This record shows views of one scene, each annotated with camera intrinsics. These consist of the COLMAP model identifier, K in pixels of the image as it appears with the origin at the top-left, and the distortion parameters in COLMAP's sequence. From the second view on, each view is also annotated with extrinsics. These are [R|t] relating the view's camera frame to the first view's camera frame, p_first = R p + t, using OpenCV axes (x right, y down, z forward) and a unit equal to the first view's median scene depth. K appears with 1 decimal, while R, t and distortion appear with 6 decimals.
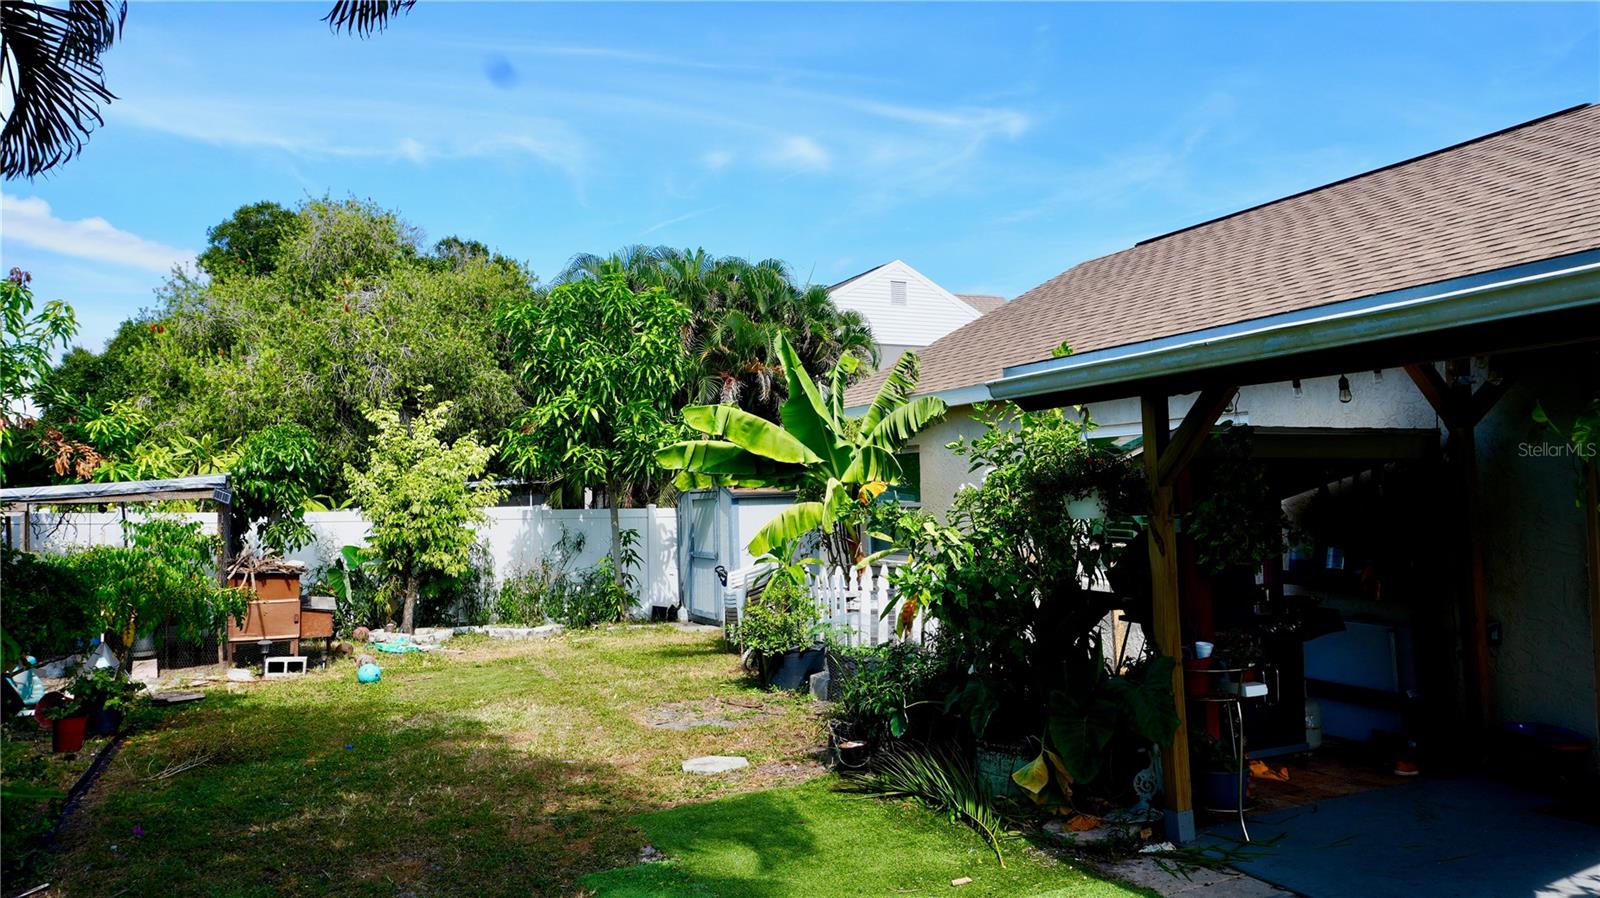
lens RADIAL K [[1050.4, 0, 798.5], [0, 1050.4, 447.0], [0, 0, 1]] dist [-0.016934, 0.003622]
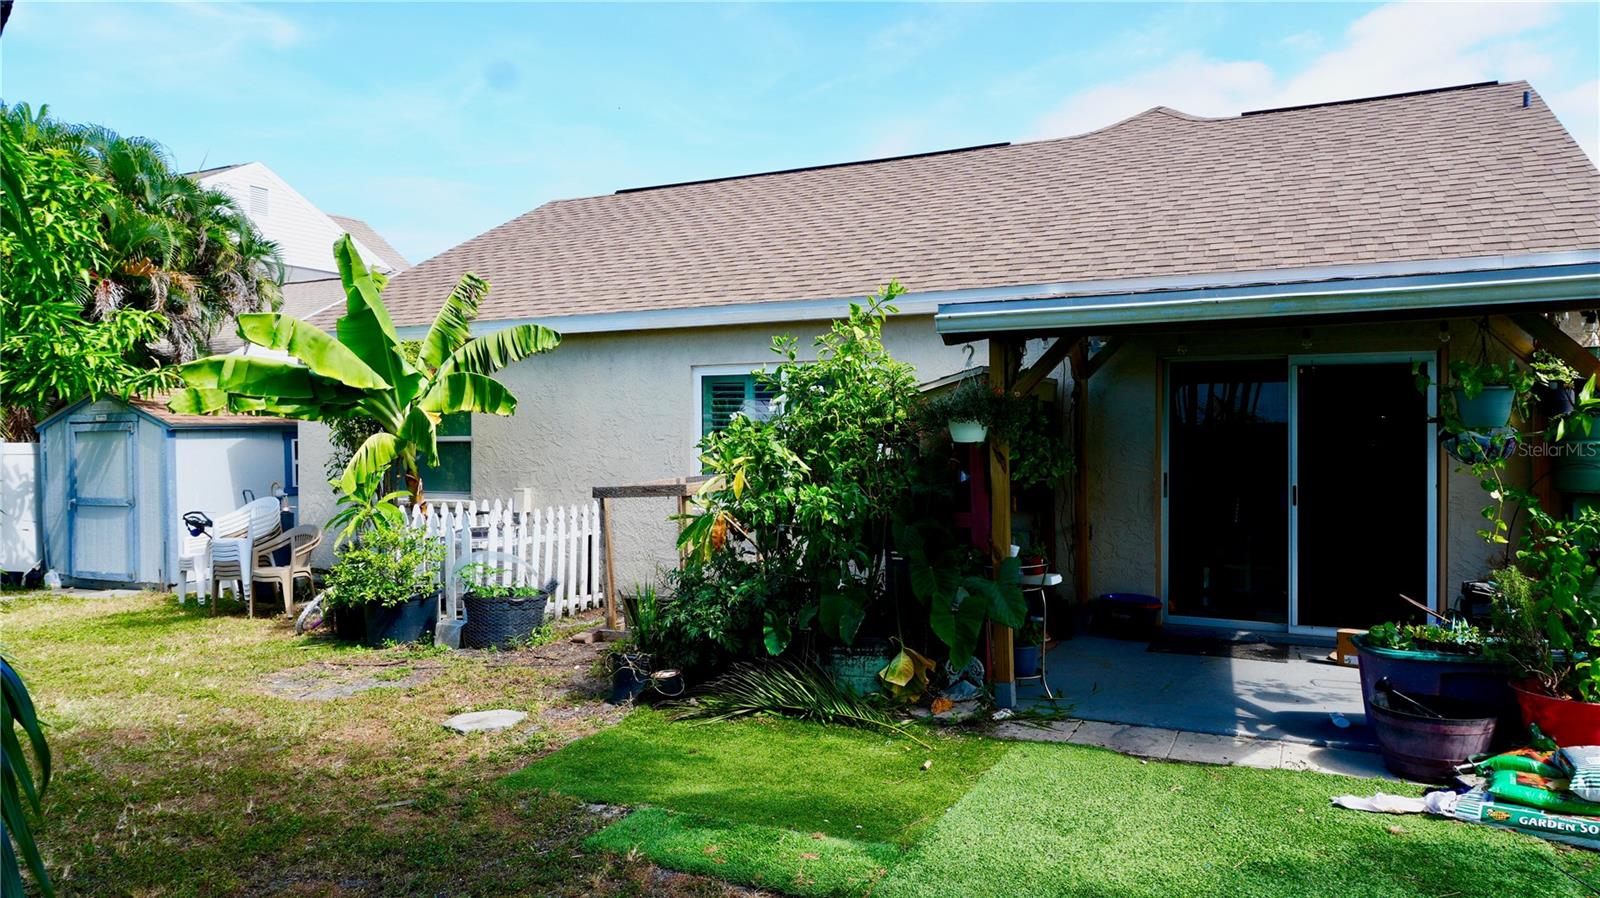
lens RADIAL K [[1050.4, 0, 796.2], [0, 1050.4, 450.8], [0, 0, 1]] dist [-0.016934, 0.003622]
pose [[0.781535, 0.005172, 0.623840, -0.269947], [-0.039487, 0.998371, 0.041192, 0.017546], [-0.622611, -0.056826, 0.780465, 0.099024]]
